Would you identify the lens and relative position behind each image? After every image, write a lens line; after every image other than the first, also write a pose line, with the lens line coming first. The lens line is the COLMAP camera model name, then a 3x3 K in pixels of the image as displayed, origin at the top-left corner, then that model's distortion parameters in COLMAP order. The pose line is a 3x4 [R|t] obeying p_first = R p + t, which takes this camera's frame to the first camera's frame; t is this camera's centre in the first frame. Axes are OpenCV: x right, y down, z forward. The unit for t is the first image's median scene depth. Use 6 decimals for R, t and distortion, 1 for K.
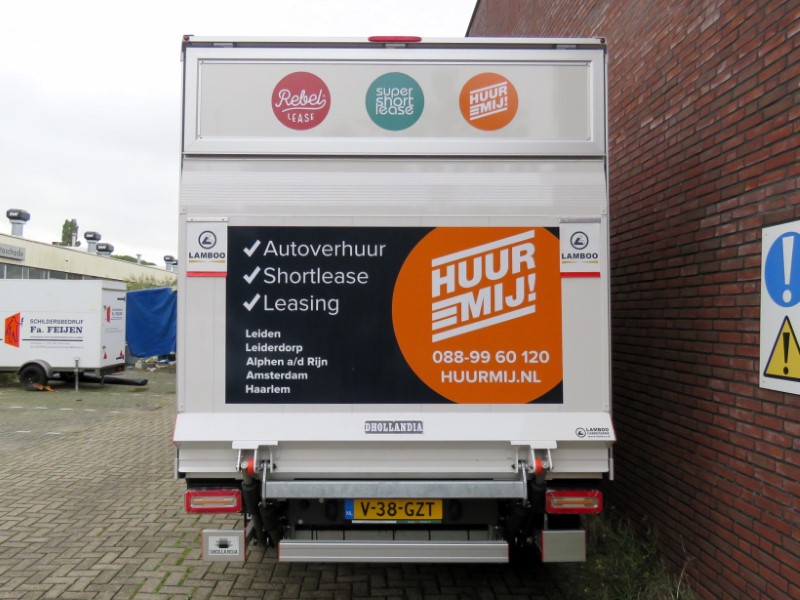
lens RADIAL K [[618.4, 0, 400.0], [0, 618.4, 300.0], [0, 0, 1]] dist [-0.001584, -0.004818]
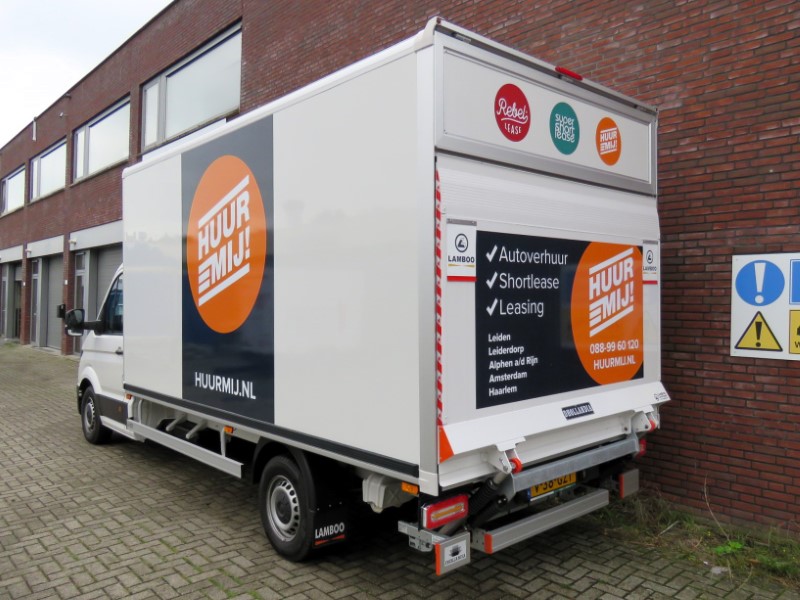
lens RADIAL K [[618.4, 0, 400.0], [0, 618.4, 300.0], [0, 0, 1]] dist [-0.001584, -0.004818]
pose [[0.758080, -0.010292, 0.652080, -1.013754], [-0.014017, 0.999387, 0.032069, -0.037907], [-0.652010, -0.033451, 0.757472, 0.330470]]
